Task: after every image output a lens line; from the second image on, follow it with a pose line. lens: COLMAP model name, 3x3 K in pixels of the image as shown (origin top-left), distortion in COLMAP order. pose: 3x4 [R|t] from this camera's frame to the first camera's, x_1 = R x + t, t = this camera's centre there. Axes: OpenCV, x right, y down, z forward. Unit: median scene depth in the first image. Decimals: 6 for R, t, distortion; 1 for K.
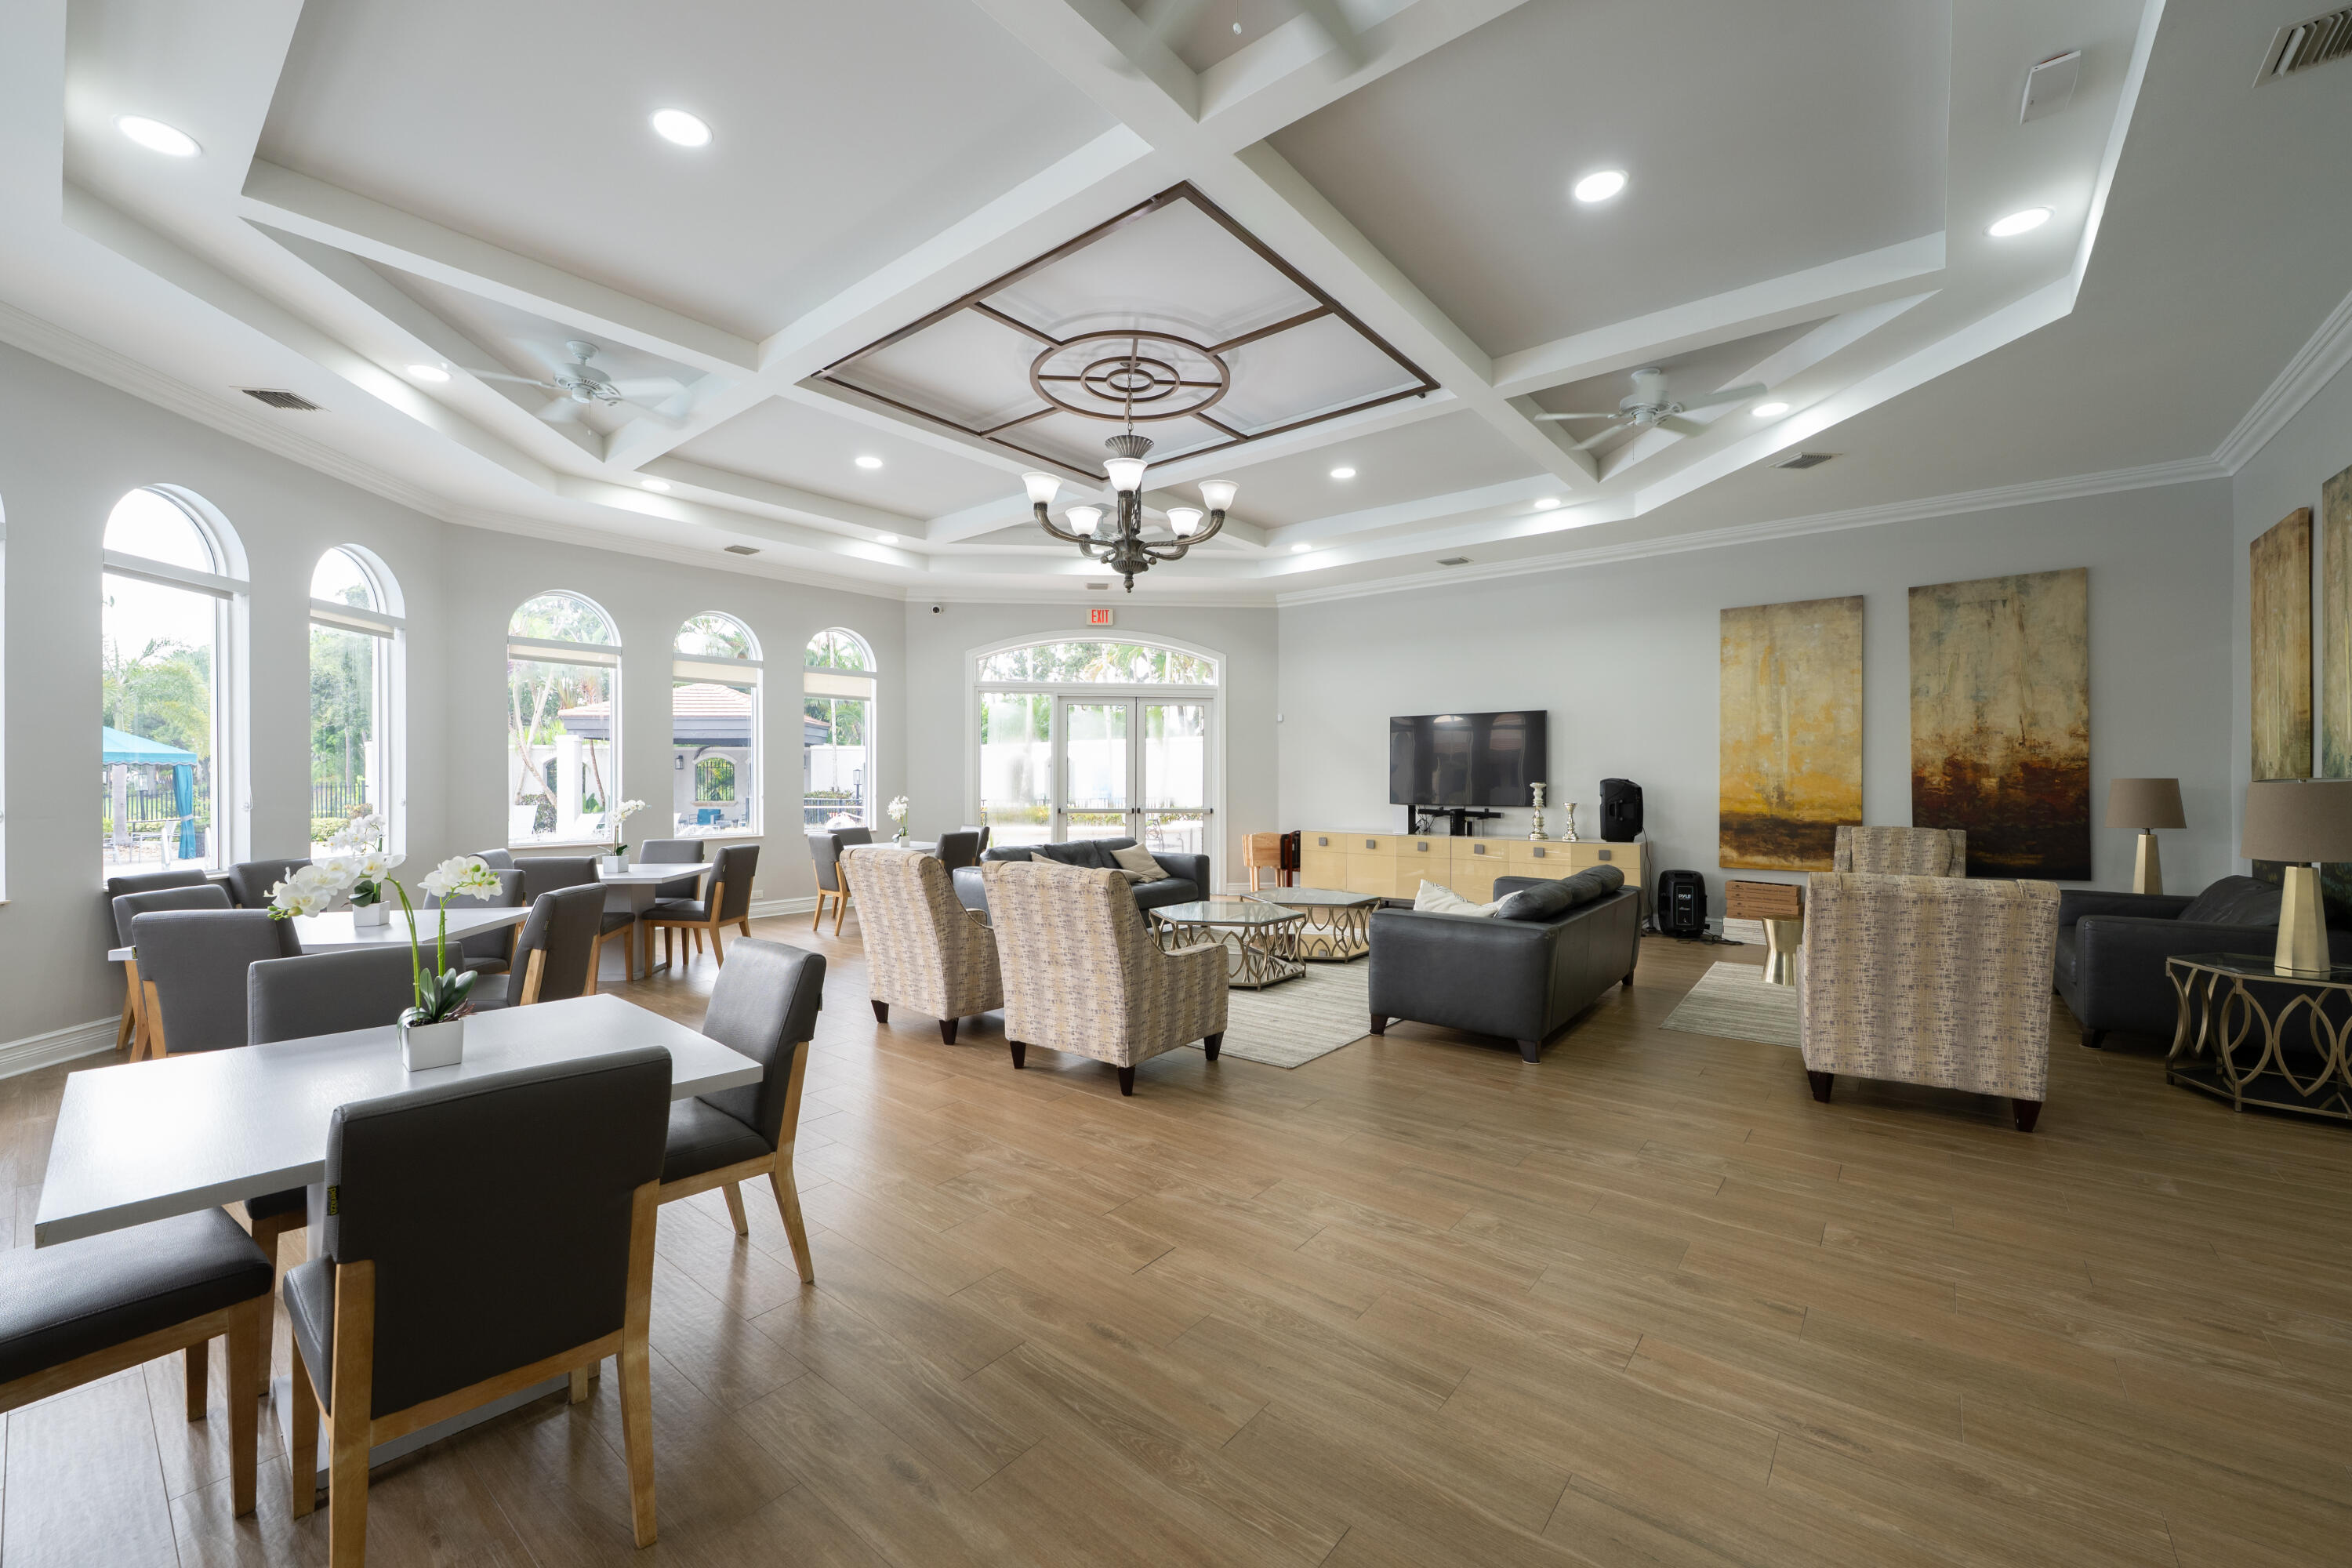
lens RADIAL K [[929.1, 0, 1170.8], [0, 929.1, 781.2], [0, 0, 1]] dist [-0.001061, 0.000205]
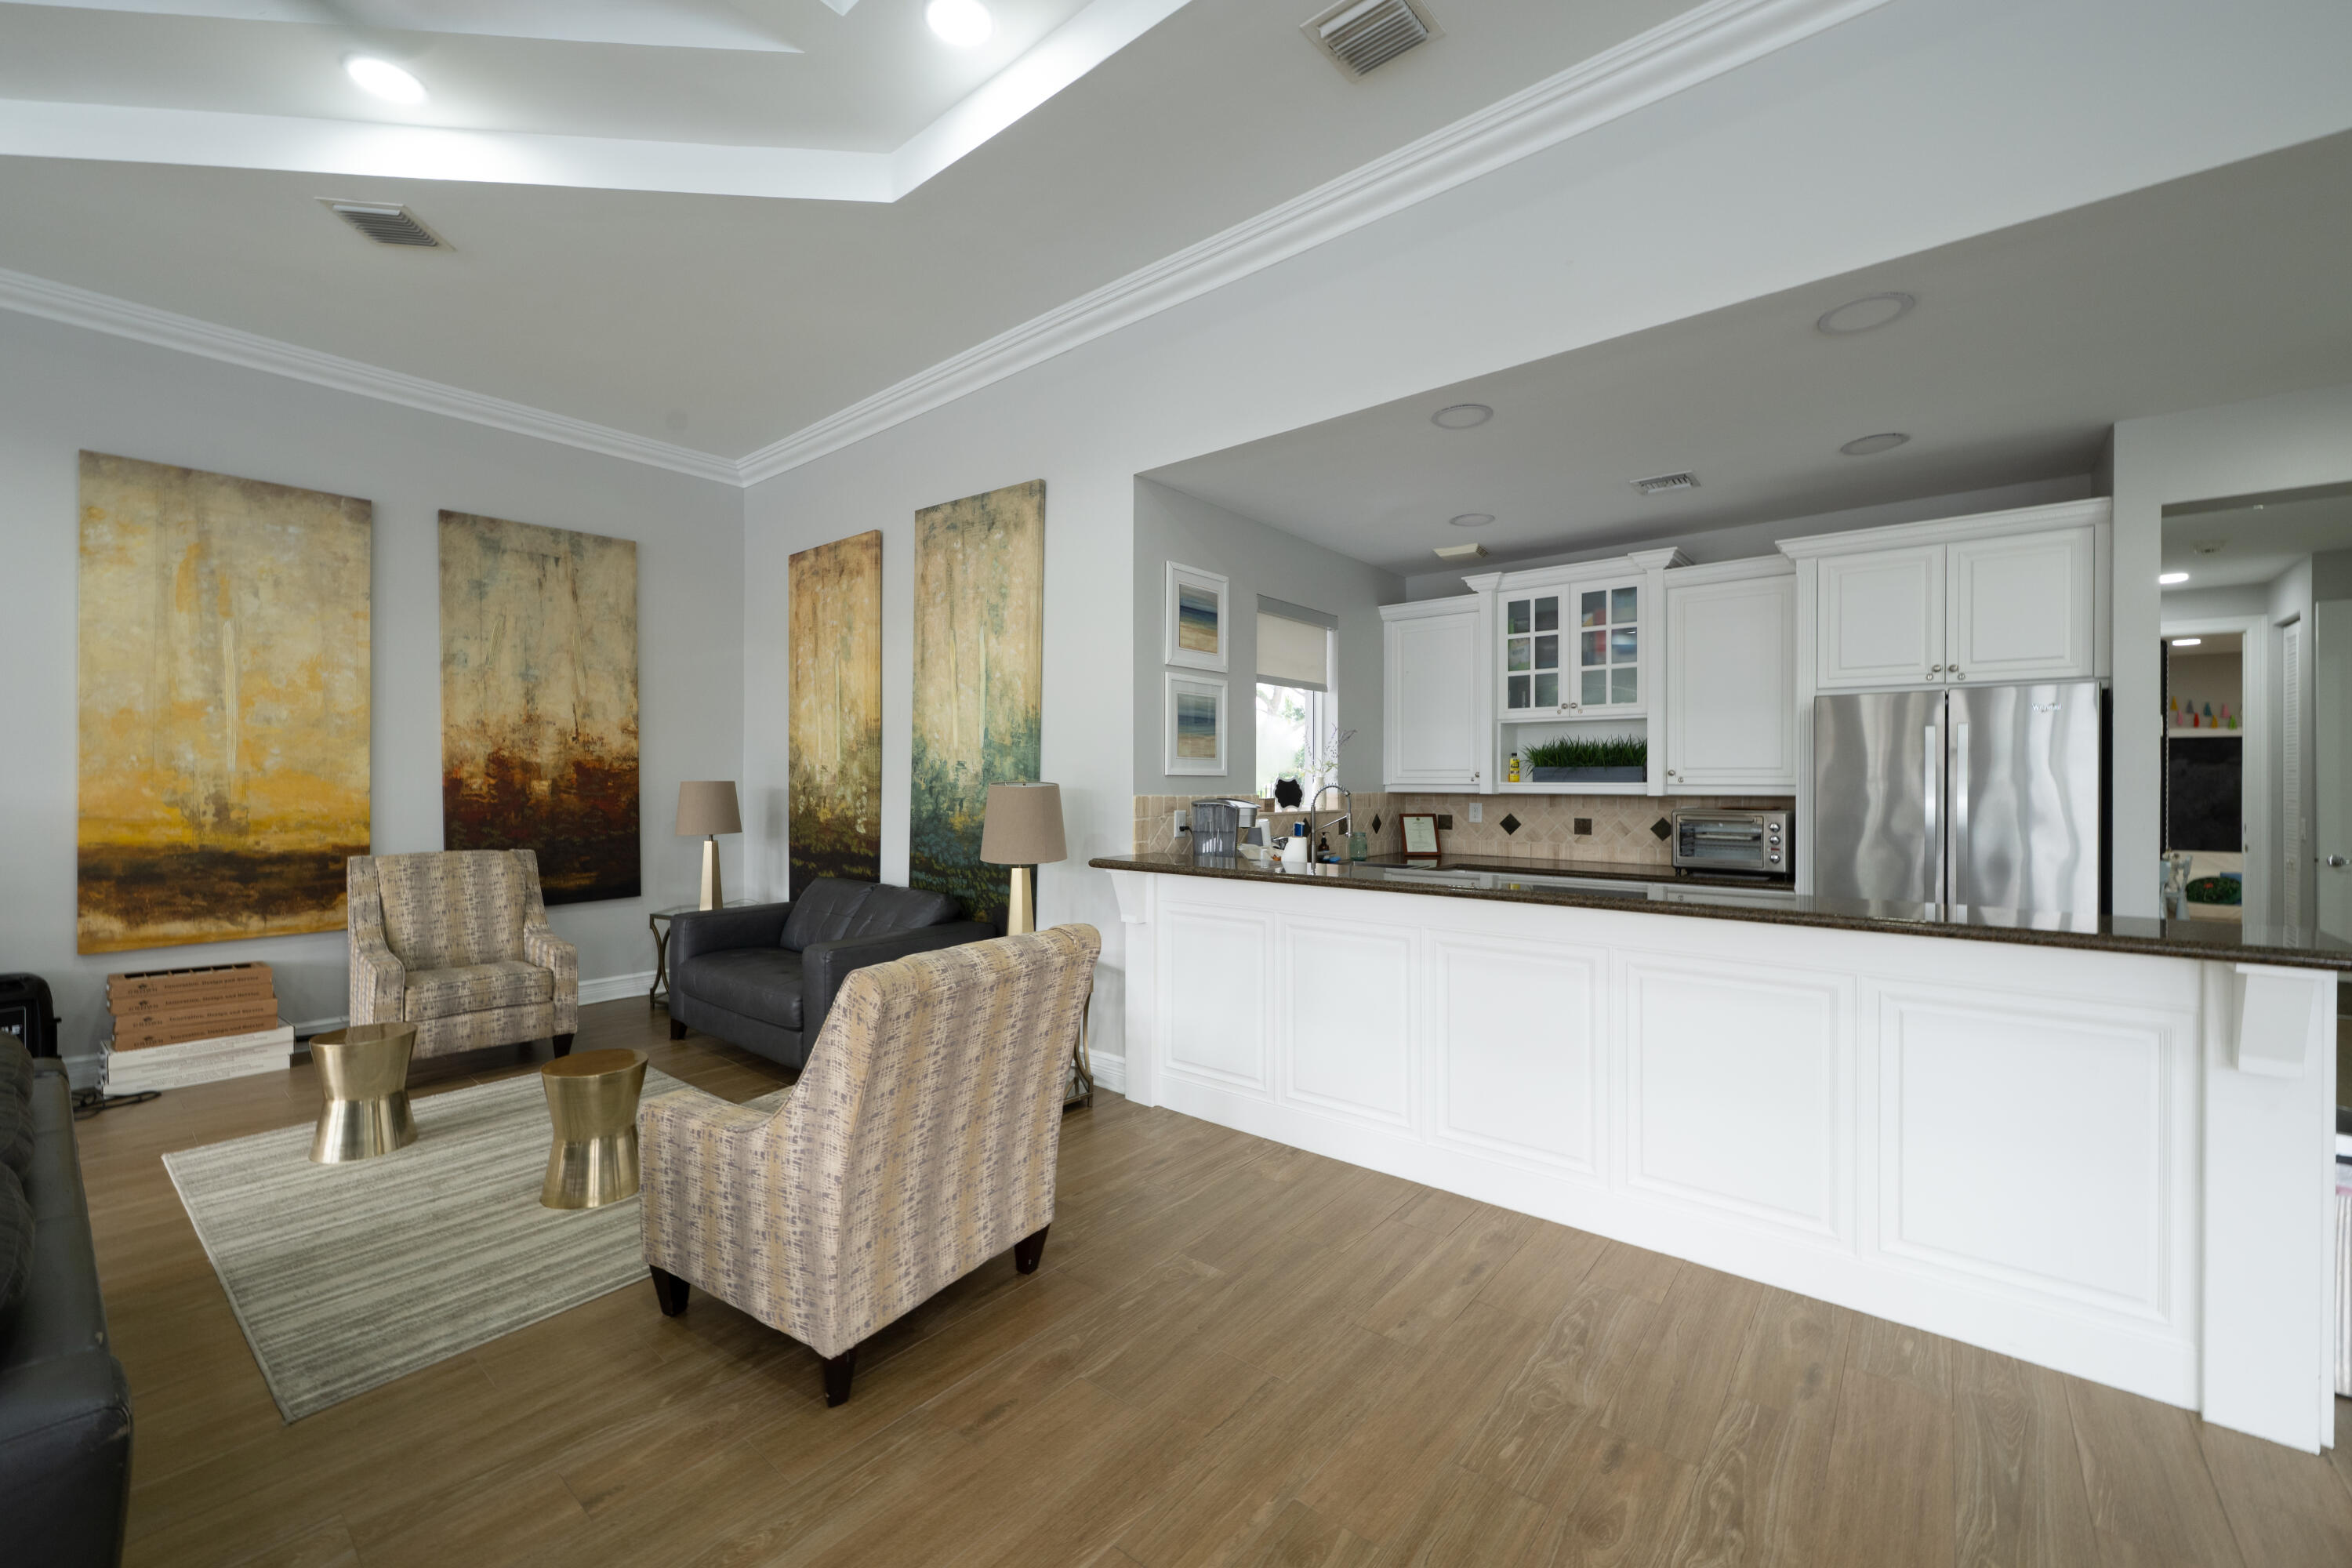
lens RADIAL K [[929.1, 0, 1170.8], [0, 929.1, 781.2], [0, 0, 1]] dist [-0.001061, 0.000205]
pose [[0.010897, -0.001061, 0.999940, 0.100276], [0.001397, 0.999998, 0.001046, -0.002686], [-0.999940, 0.001386, 0.010898, 0.447368]]
